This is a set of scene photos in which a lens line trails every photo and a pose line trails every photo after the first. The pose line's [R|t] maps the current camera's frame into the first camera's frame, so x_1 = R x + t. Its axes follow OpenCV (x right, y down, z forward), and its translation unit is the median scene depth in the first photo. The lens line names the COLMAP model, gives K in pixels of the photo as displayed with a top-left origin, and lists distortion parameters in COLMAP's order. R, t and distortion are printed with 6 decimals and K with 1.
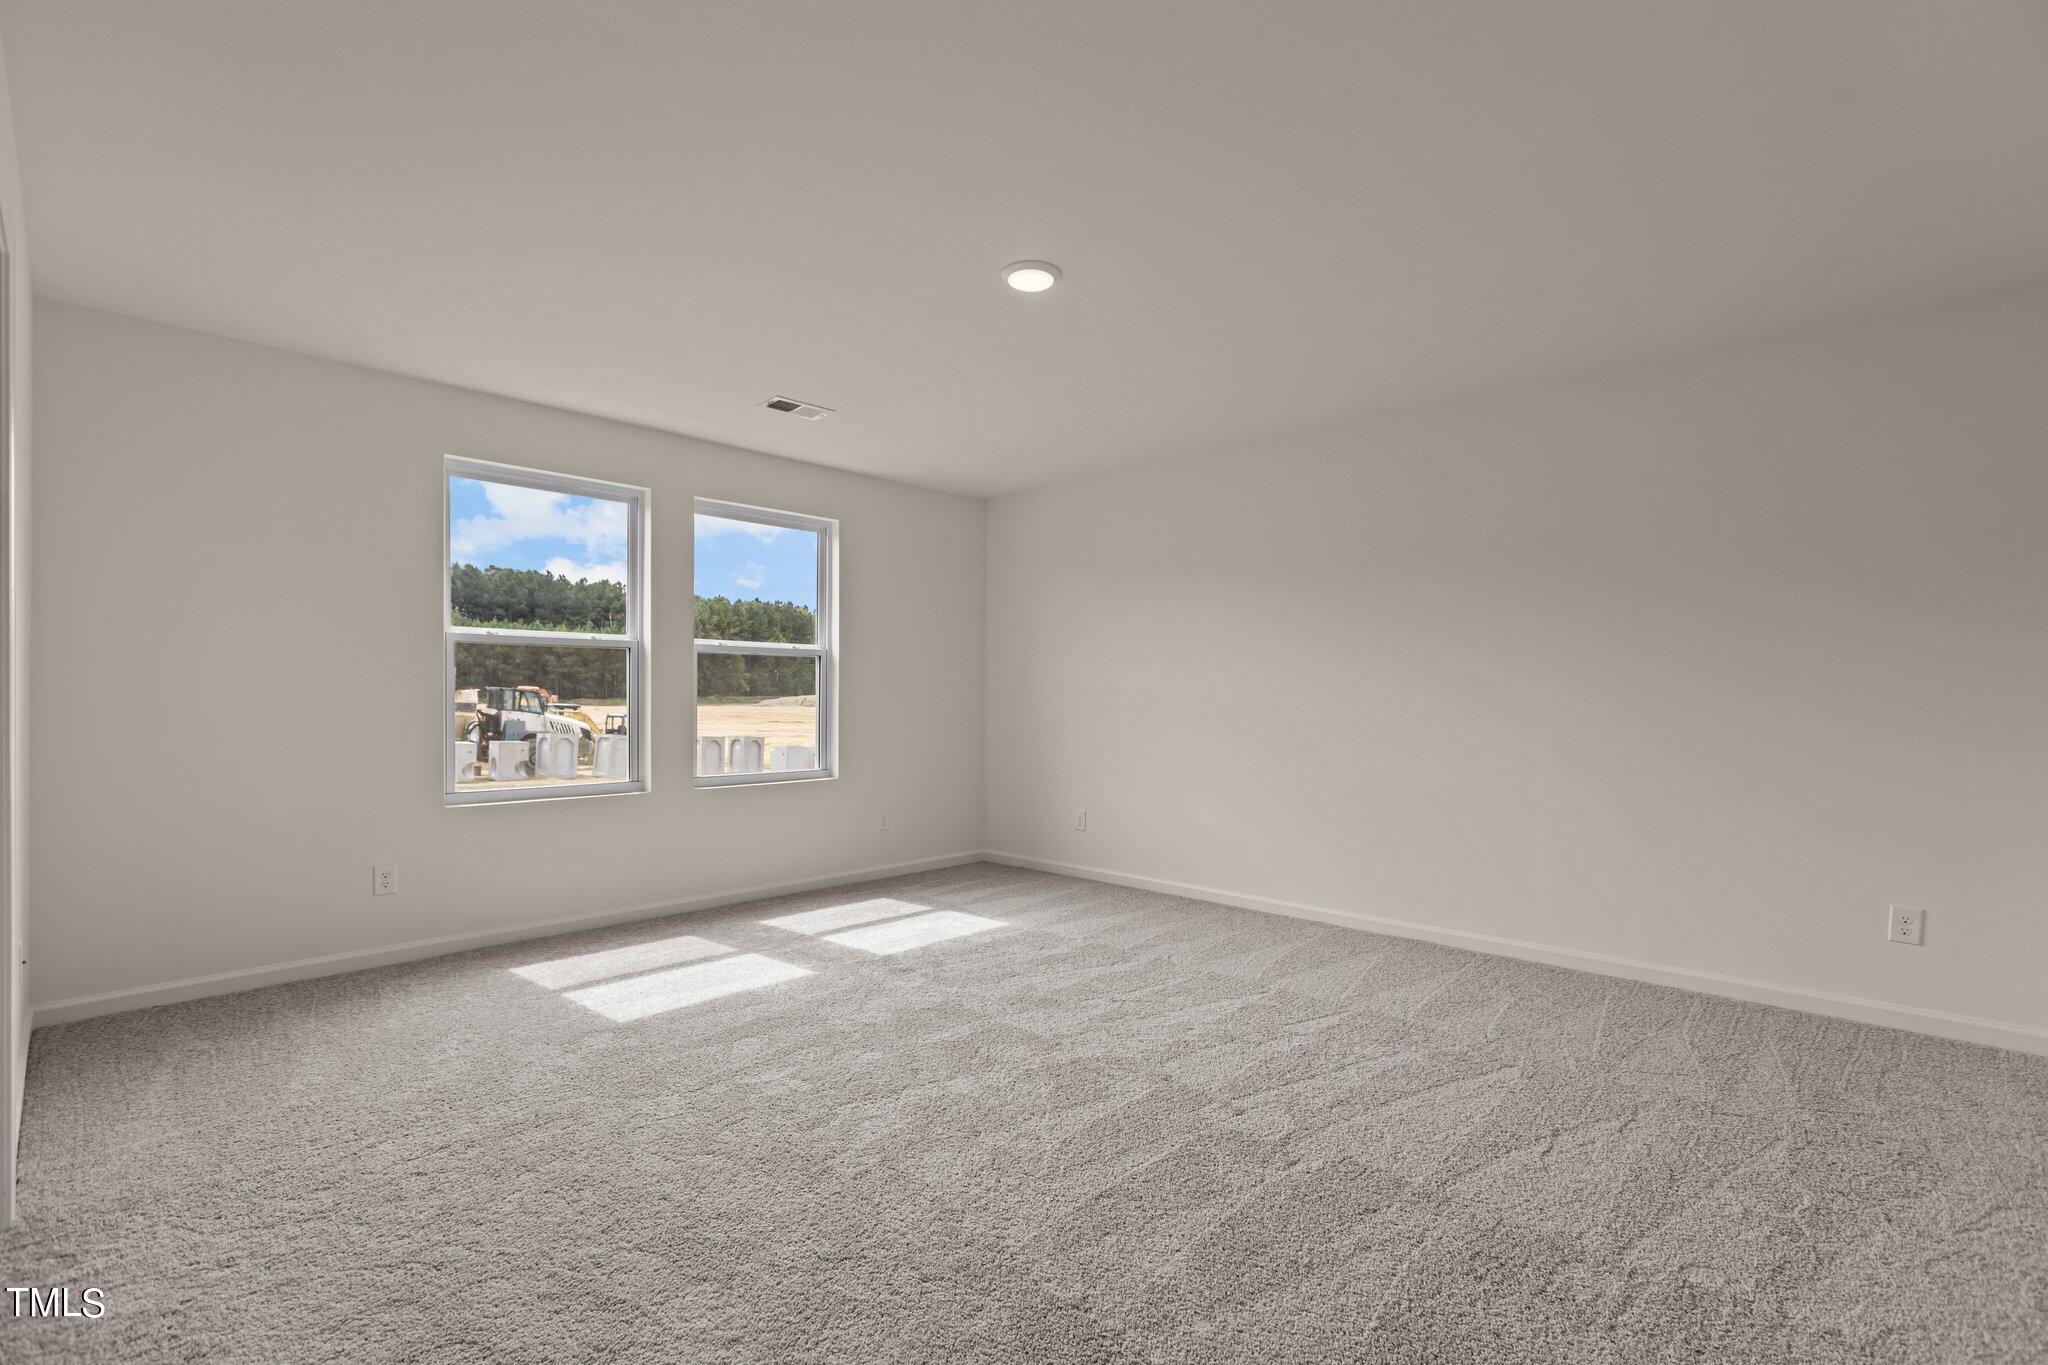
lens RADIAL K [[921.6, 0, 1016.2], [0, 921.6, 694.0], [0, 0, 1]] dist [-0.000157, 0.000038]
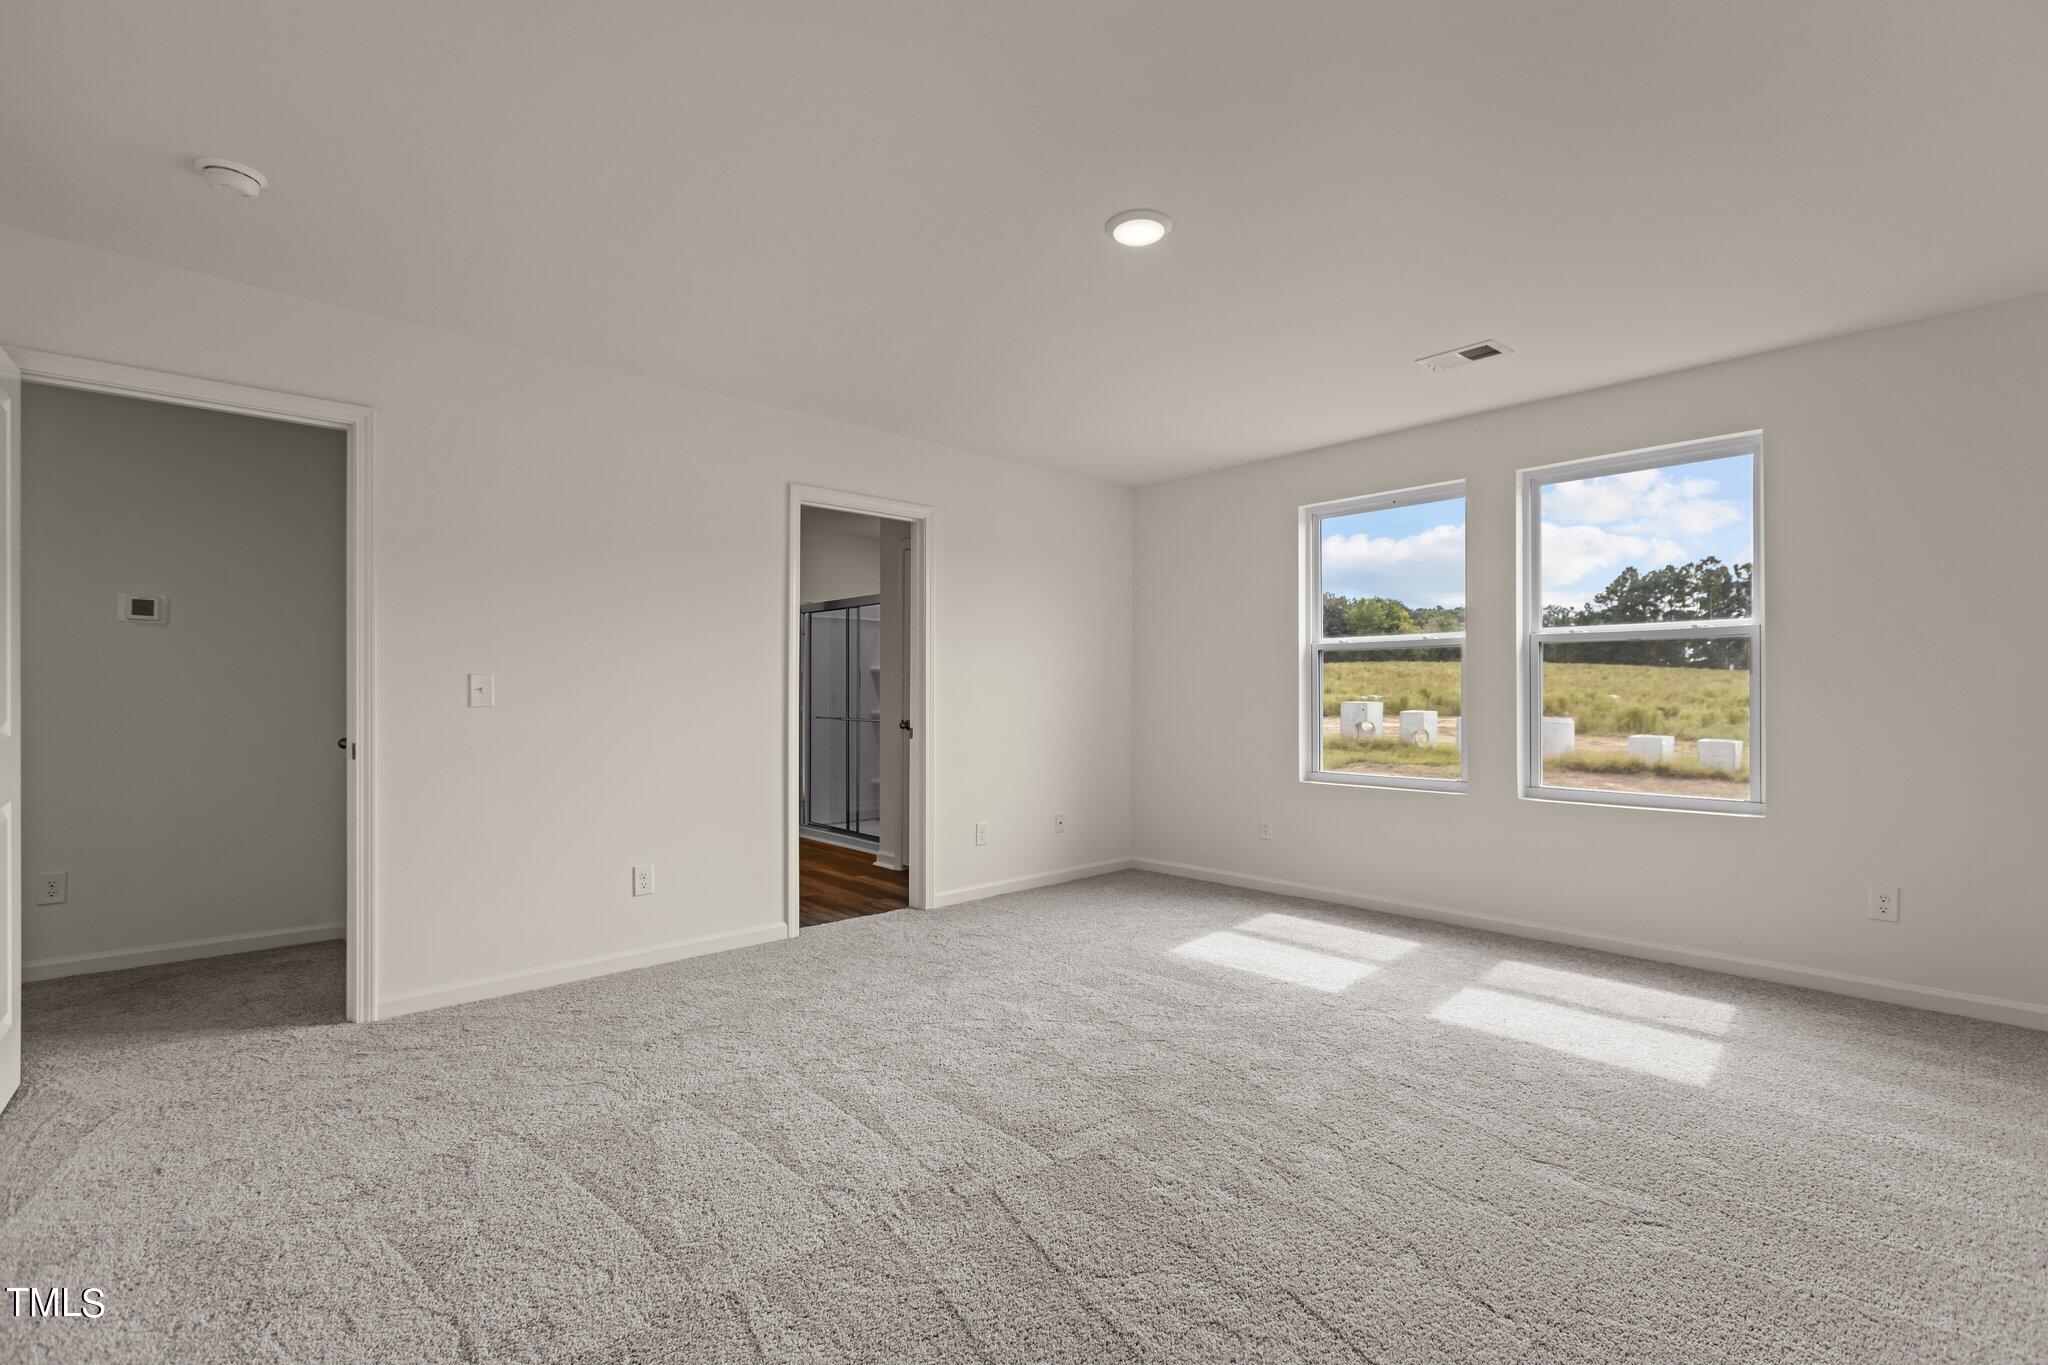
lens RADIAL K [[921.6, 0, 1016.2], [0, 921.6, 694.0], [0, 0, 1]] dist [-0.000157, 0.000038]
pose [[-0.060737, 0.000494, -0.998154, 0.605783], [0.005979, 0.999982, 0.000132, -0.001409], [0.998136, -0.005960, -0.060739, 0.610788]]
